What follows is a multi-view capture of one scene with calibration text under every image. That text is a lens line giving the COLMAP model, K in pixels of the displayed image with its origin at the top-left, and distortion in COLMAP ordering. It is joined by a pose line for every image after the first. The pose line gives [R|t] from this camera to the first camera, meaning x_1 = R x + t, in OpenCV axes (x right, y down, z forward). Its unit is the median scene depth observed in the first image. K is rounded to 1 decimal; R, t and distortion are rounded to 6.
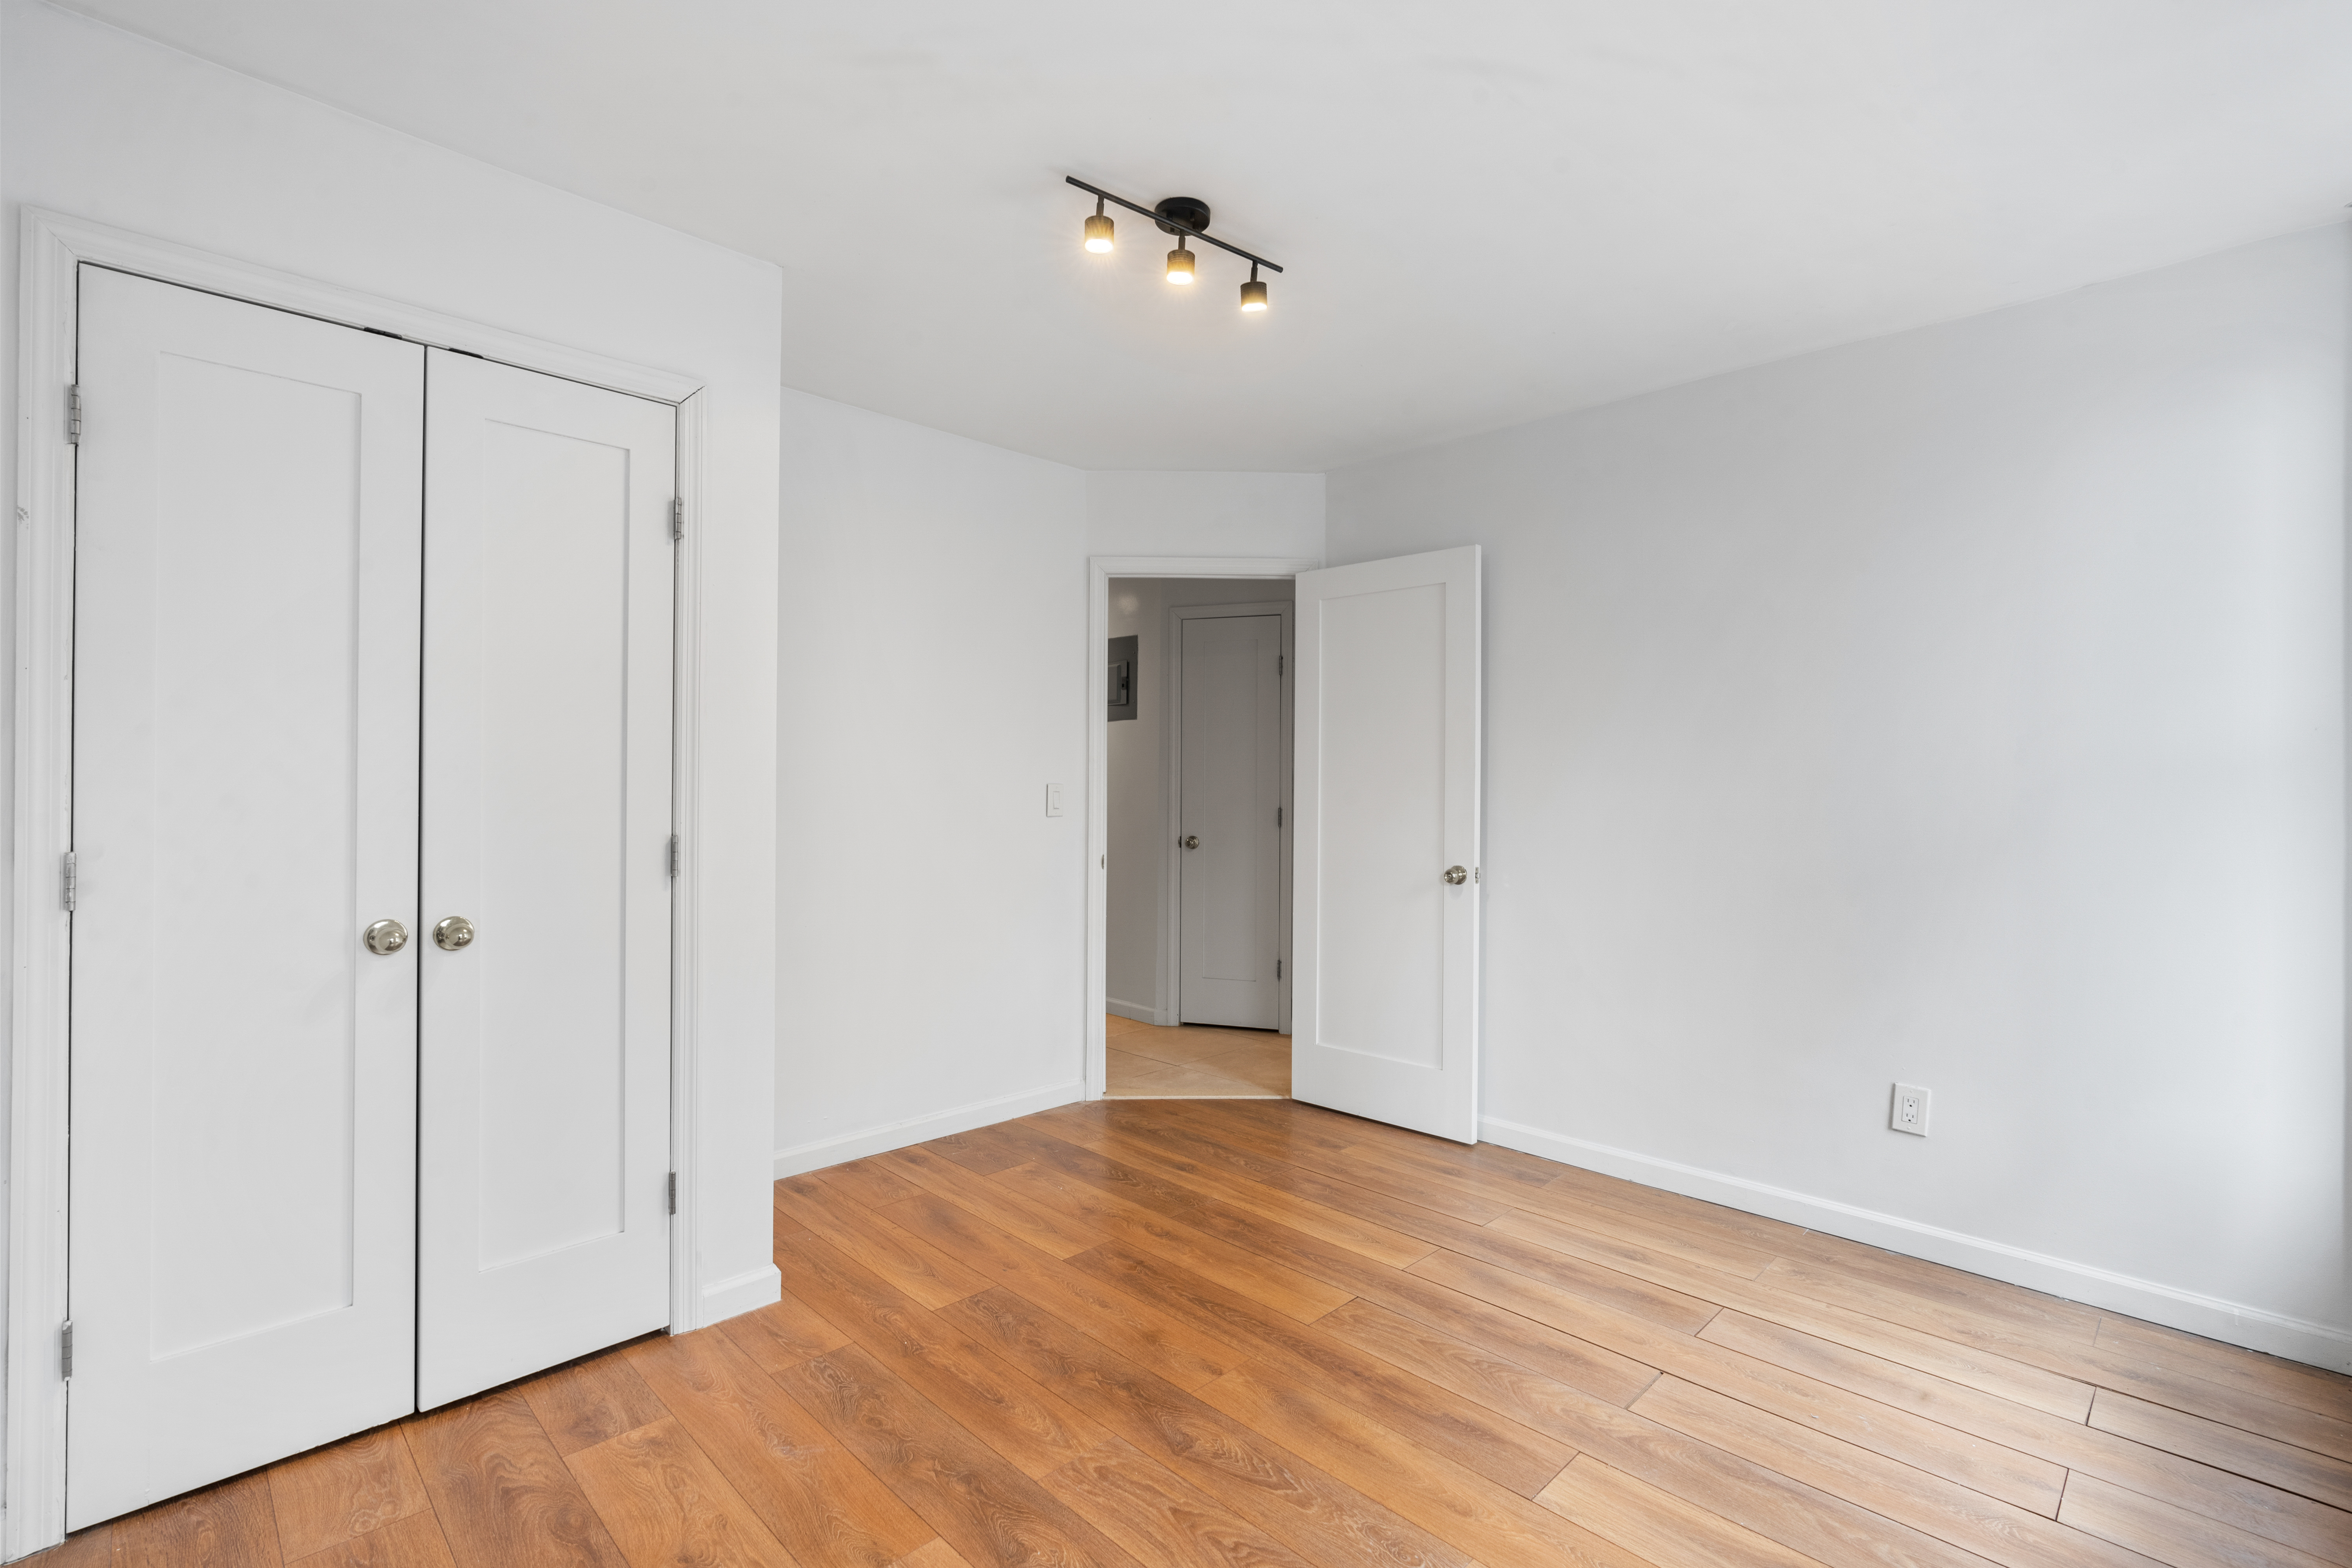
lens RADIAL K [[1066.6, 0, 1177.1], [0, 1066.6, 782.4], [0, 0, 1]] dist [-0.000174, 0.000157]
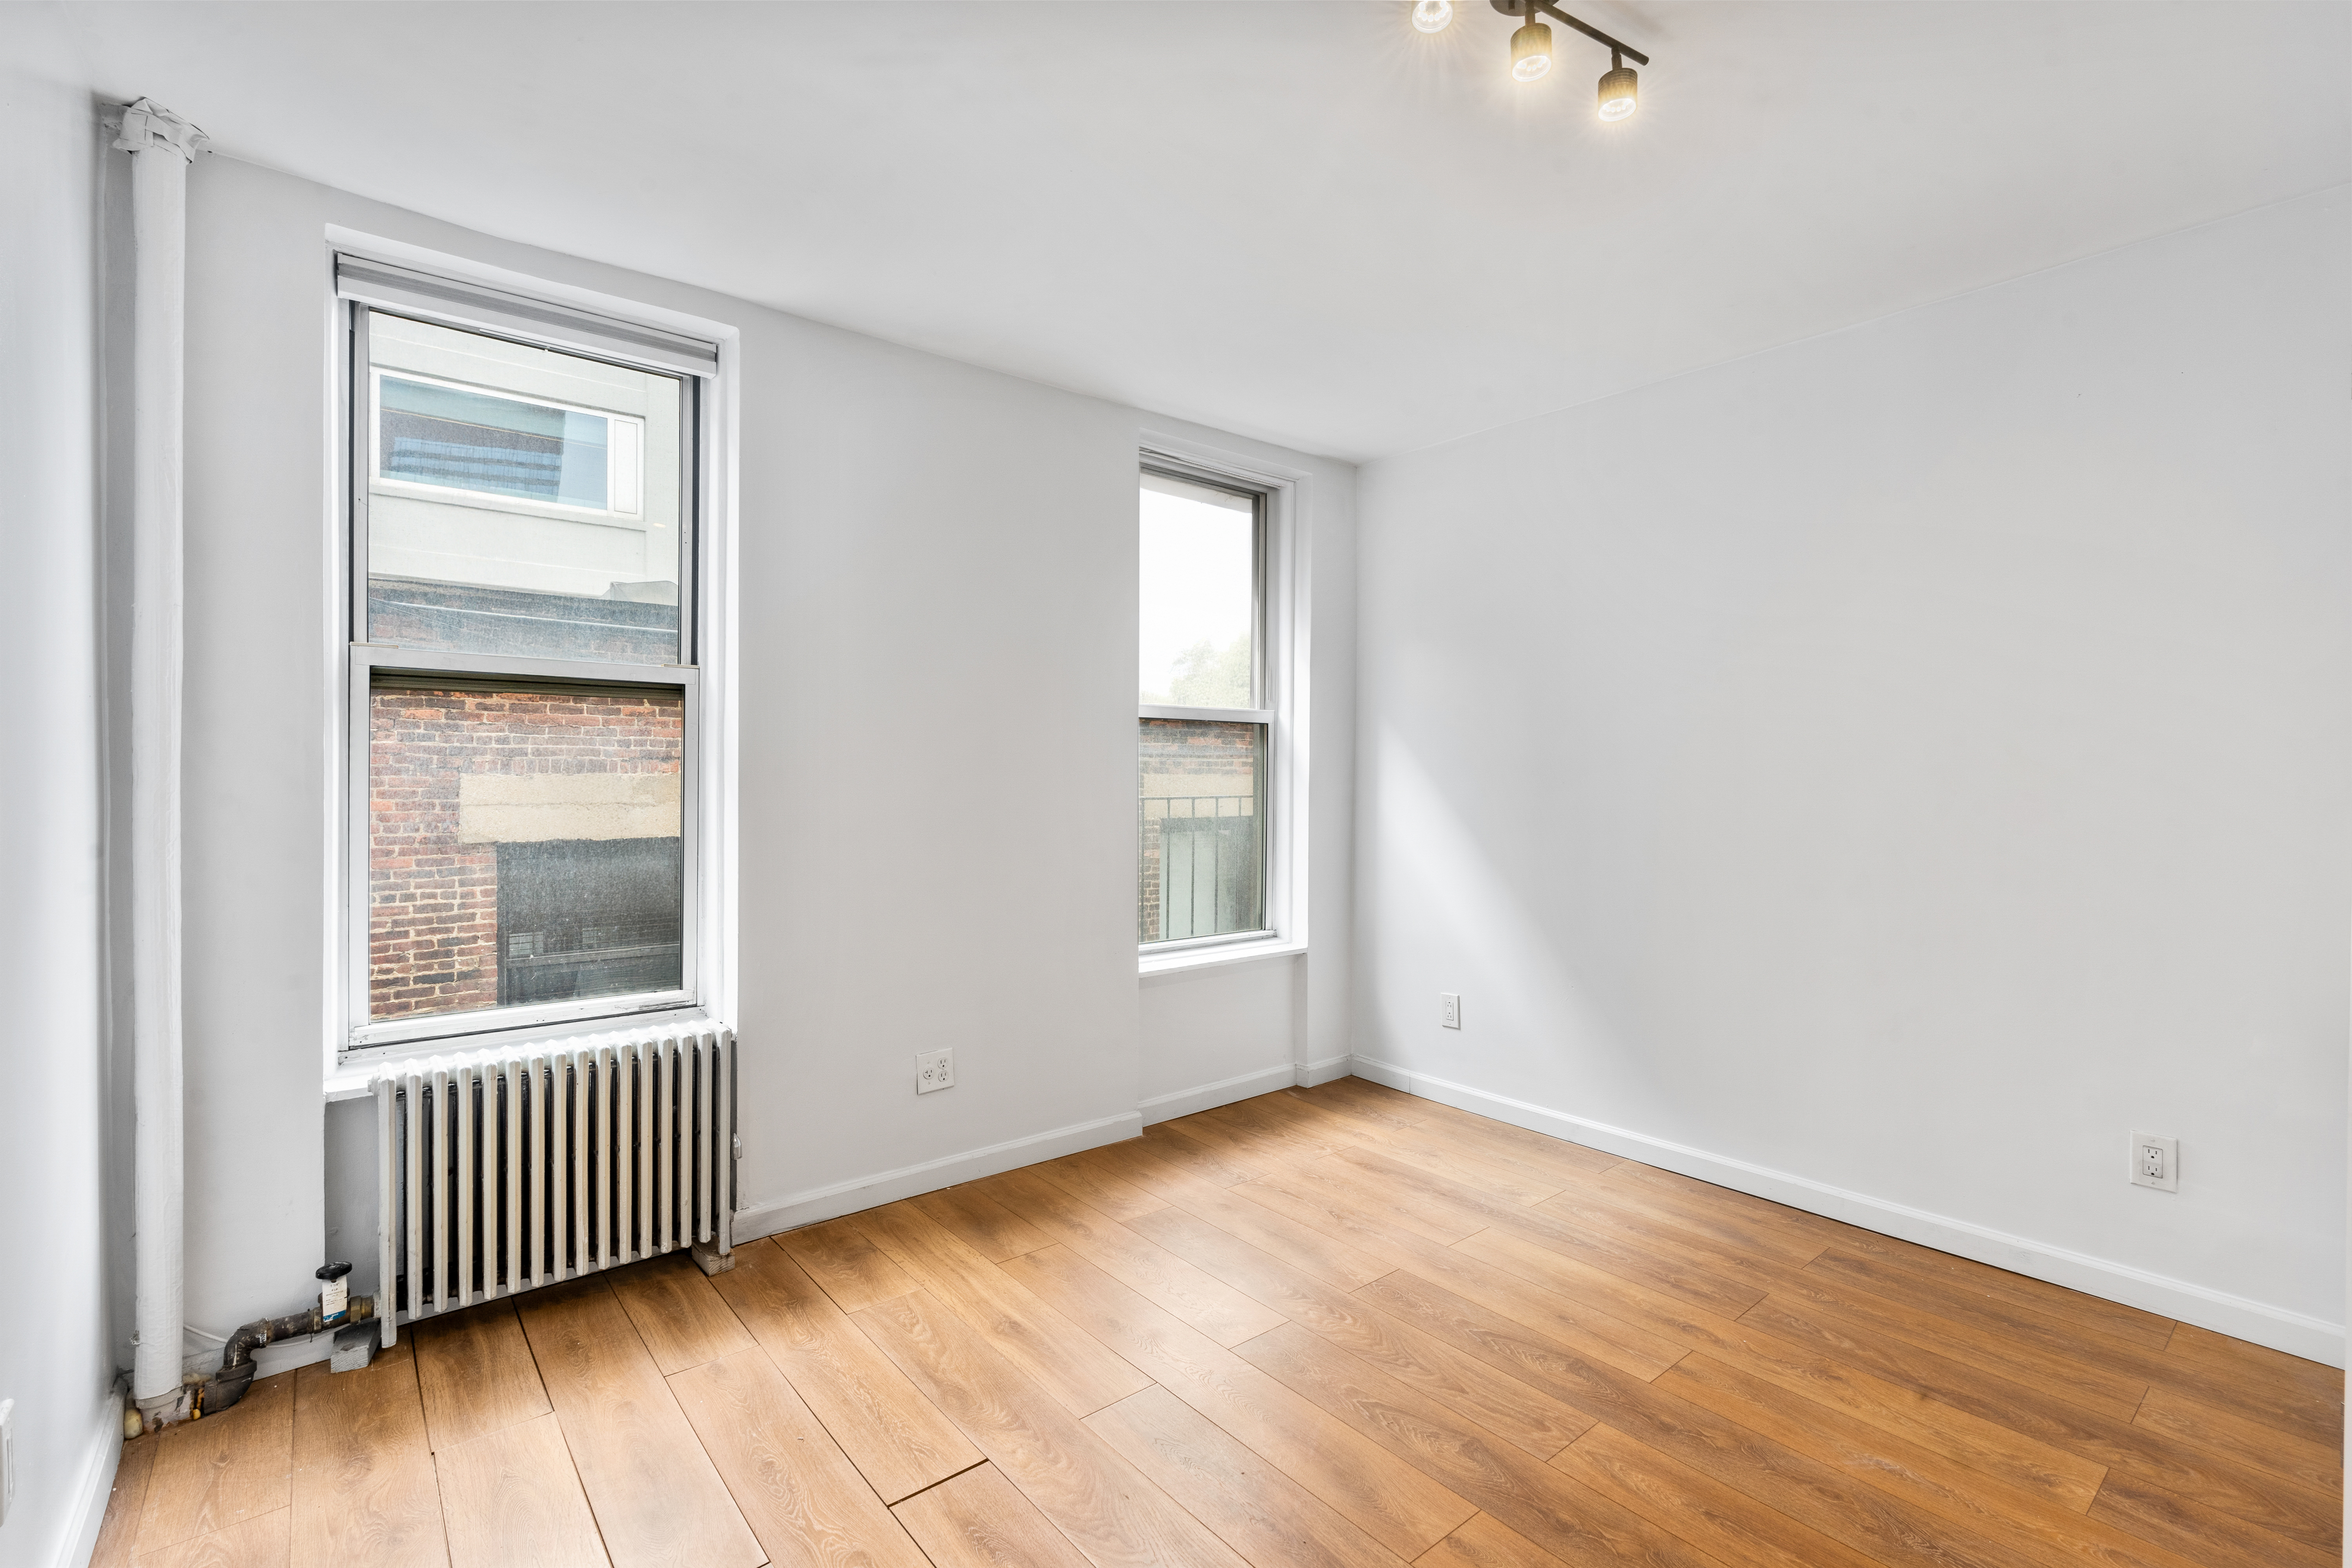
lens RADIAL K [[1066.6, 0, 1175.3], [0, 1066.6, 779.1], [0, 0, 1]] dist [-0.000174, 0.000157]
pose [[-0.995649, -0.012467, 0.092345, 0.196145], [-0.011878, 0.999905, 0.006927, -0.001736], [-0.092423, 0.005800, -0.995703, 2.011784]]
